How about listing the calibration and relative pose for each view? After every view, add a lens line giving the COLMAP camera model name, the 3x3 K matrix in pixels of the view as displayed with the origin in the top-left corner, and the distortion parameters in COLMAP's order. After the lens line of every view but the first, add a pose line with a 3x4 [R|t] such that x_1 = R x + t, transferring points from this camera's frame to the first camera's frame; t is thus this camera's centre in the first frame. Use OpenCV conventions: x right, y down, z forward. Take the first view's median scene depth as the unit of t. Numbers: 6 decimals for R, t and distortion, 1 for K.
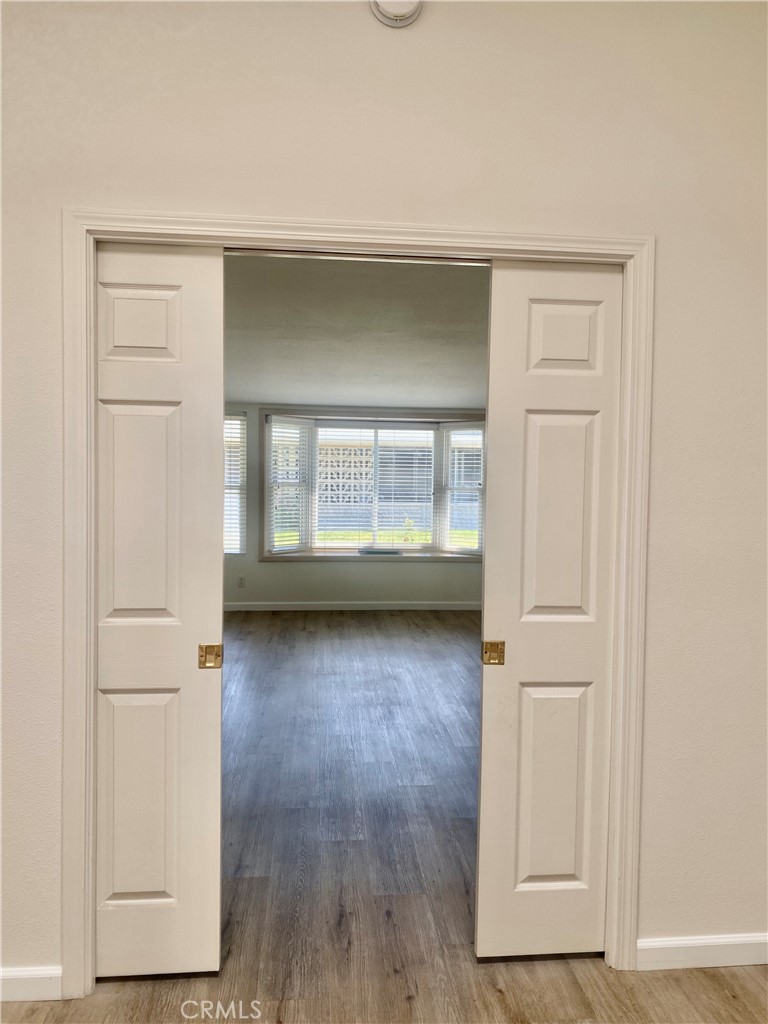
lens RADIAL K [[783.9, 0, 392.8], [0, 783.9, 511.1], [0, 0, 1]] dist [0.033848, -0.032002]
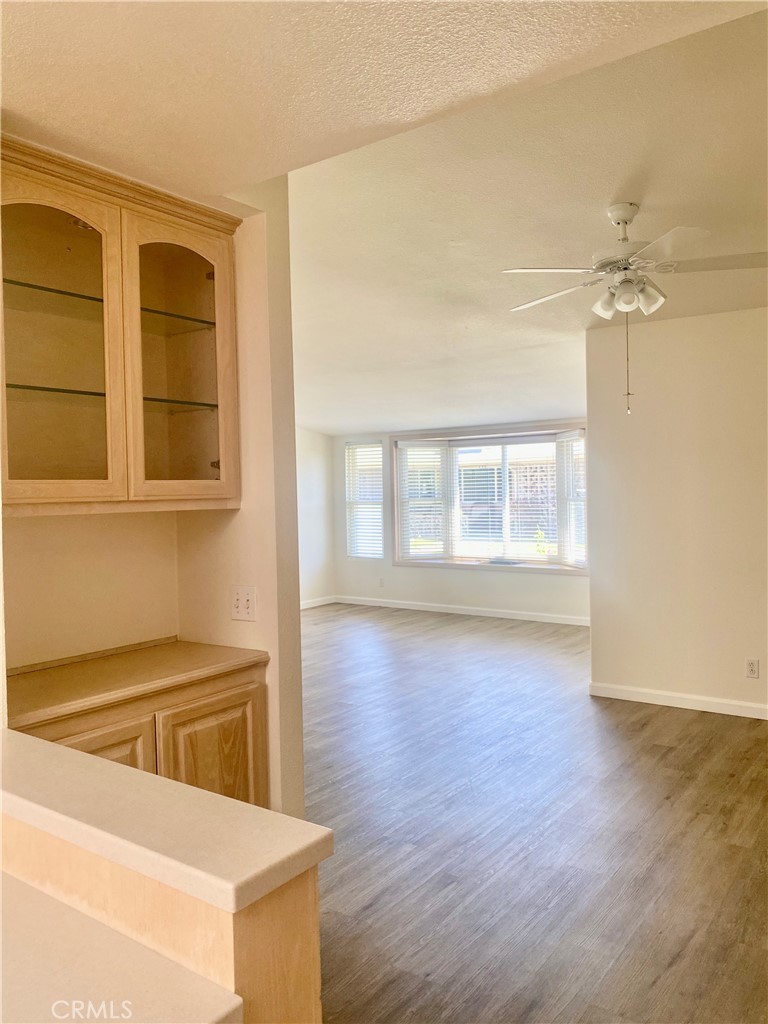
lens RADIAL K [[783.9, 0, 378.3], [0, 783.9, 509.5], [0, 0, 1]] dist [0.033848, -0.032002]
pose [[0.730474, -0.014233, -0.682793, 0.593284], [0.000770, 0.999799, -0.020017, 0.003249], [0.682940, 0.014096, 0.730338, 0.118455]]
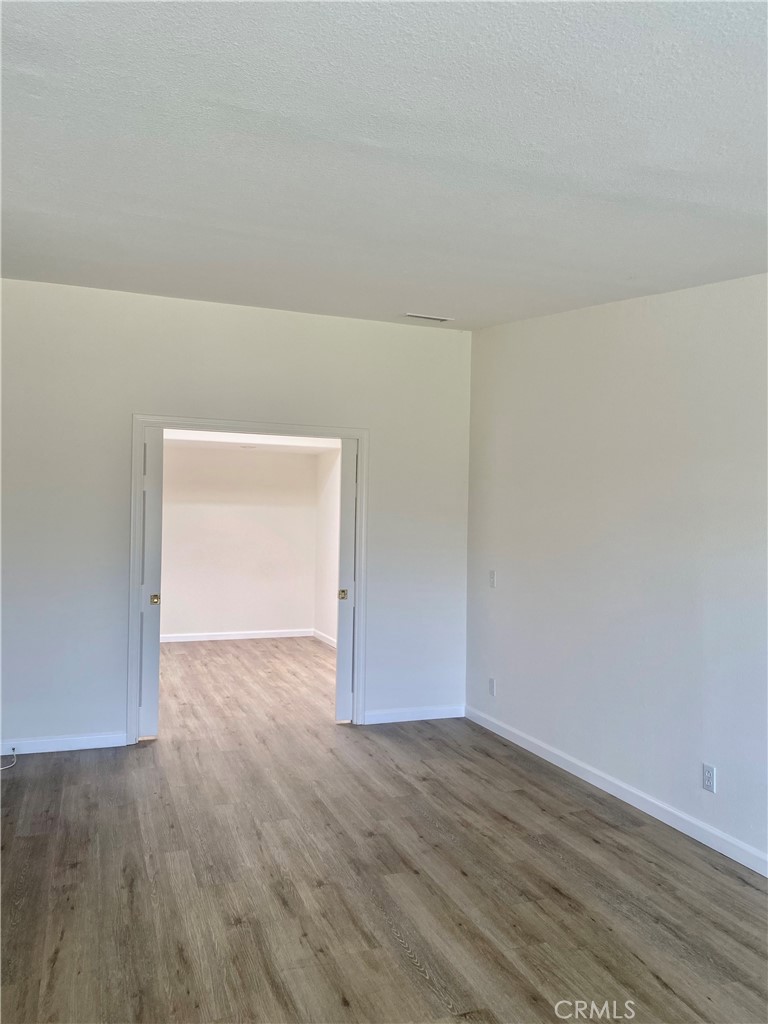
lens RADIAL K [[783.9, 0, 385.6], [0, 783.9, 515.3], [0, 0, 1]] dist [0.033848, -0.032002]
pose [[-0.966367, -0.032935, -0.255051, 0.048858], [-0.042900, 0.998514, 0.033604, -0.042791], [0.253565, 0.043416, -0.966343, 0.882461]]
